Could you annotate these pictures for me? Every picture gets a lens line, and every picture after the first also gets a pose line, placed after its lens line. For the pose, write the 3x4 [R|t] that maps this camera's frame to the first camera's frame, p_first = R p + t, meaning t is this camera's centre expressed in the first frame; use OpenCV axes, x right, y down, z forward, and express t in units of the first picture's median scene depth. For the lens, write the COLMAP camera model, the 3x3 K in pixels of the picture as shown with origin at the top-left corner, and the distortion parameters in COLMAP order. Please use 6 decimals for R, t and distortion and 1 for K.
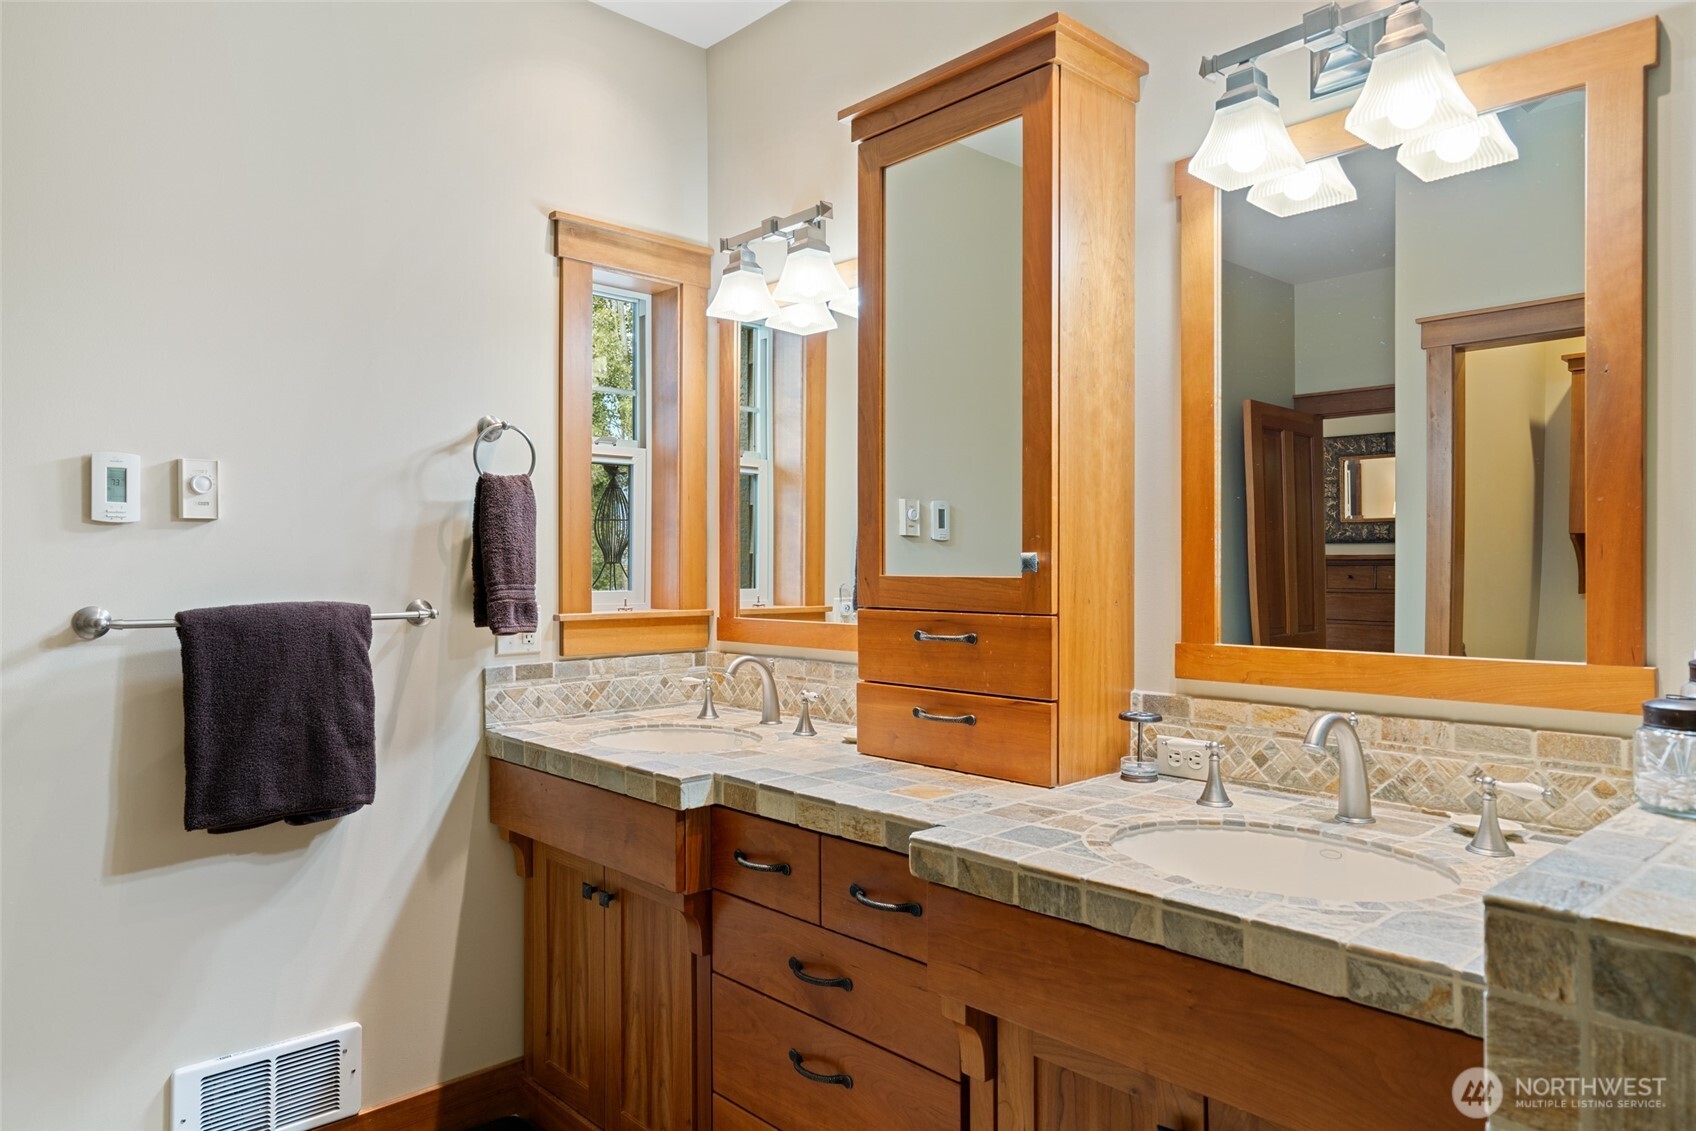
lens RADIAL K [[1112.0, 0, 842.8], [0, 1112.0, 572.6], [0, 0, 1]] dist [0.003022, 0.000785]
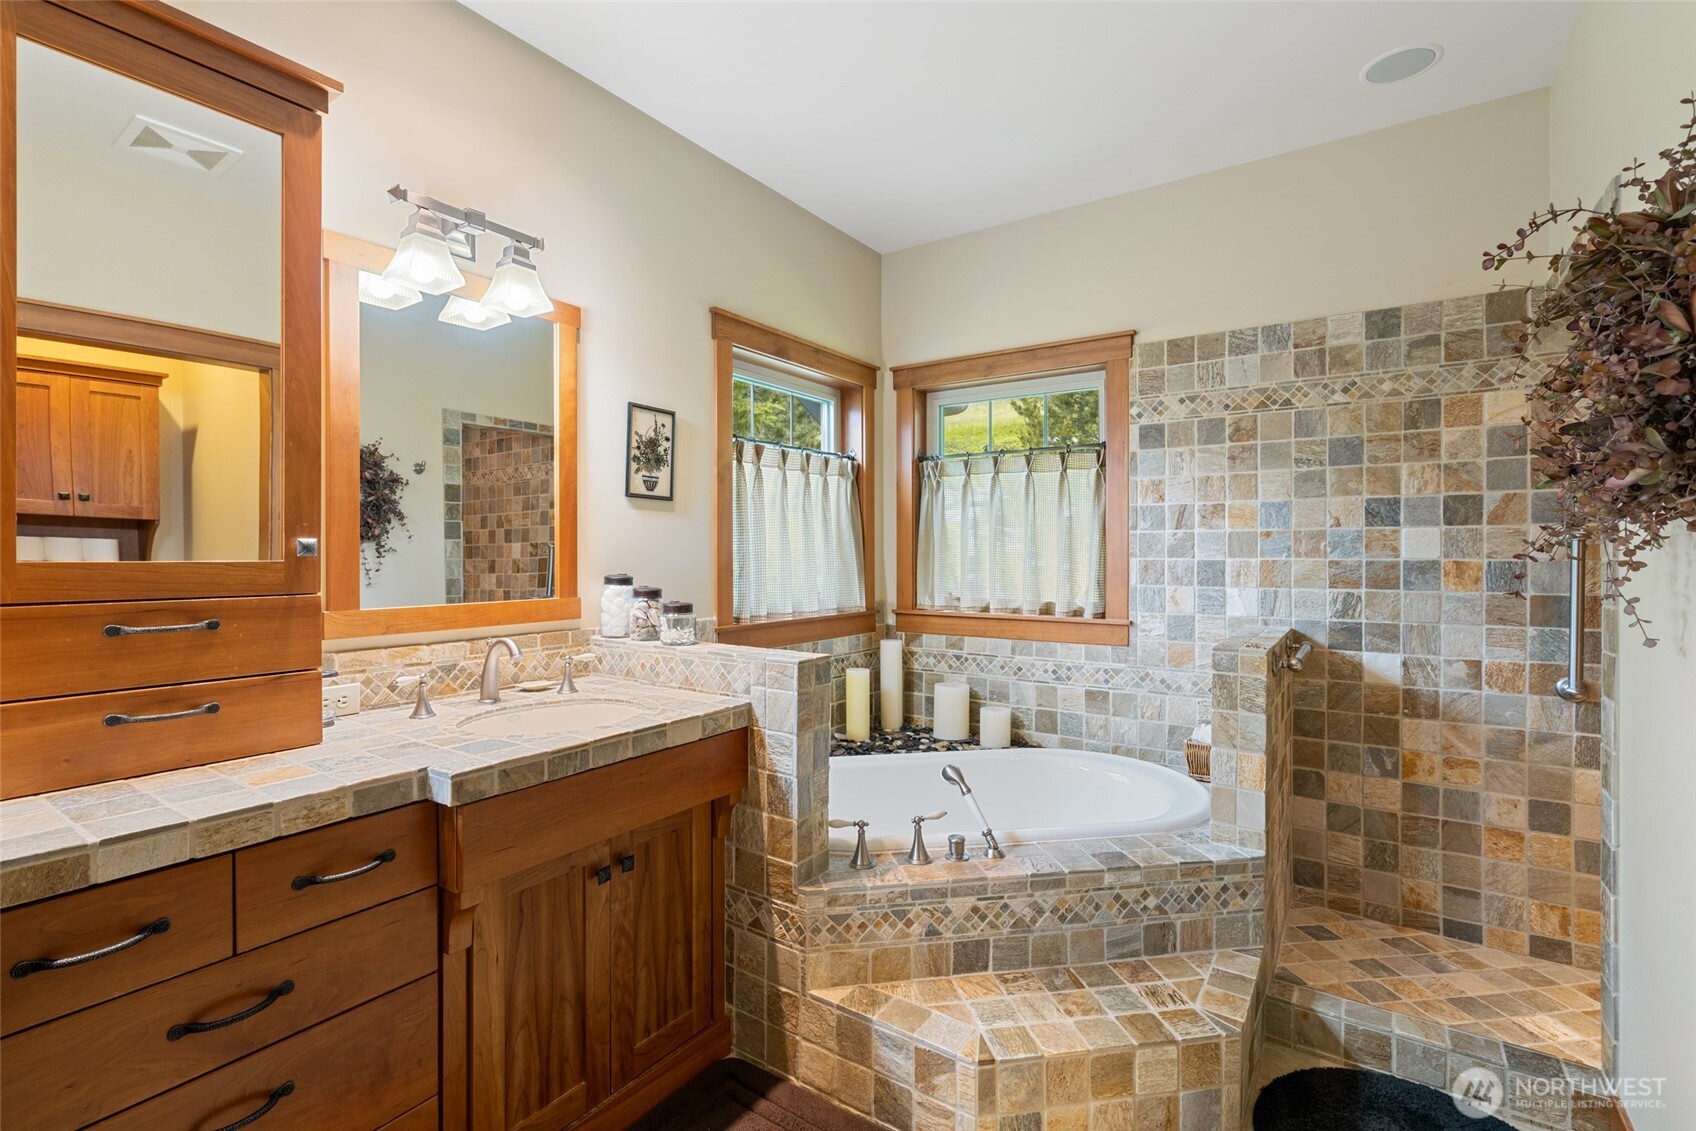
lens RADIAL K [[801.5, 0, 840.2], [0, 801.5, 555.6], [0, 0, 1]] dist [-0.004255, -0.000622]
pose [[-0.234988, -0.003618, 0.971992, -0.760159], [0.003664, 0.999983, 0.004608, -0.002976], [-0.971991, 0.004644, -0.234971, 0.683809]]
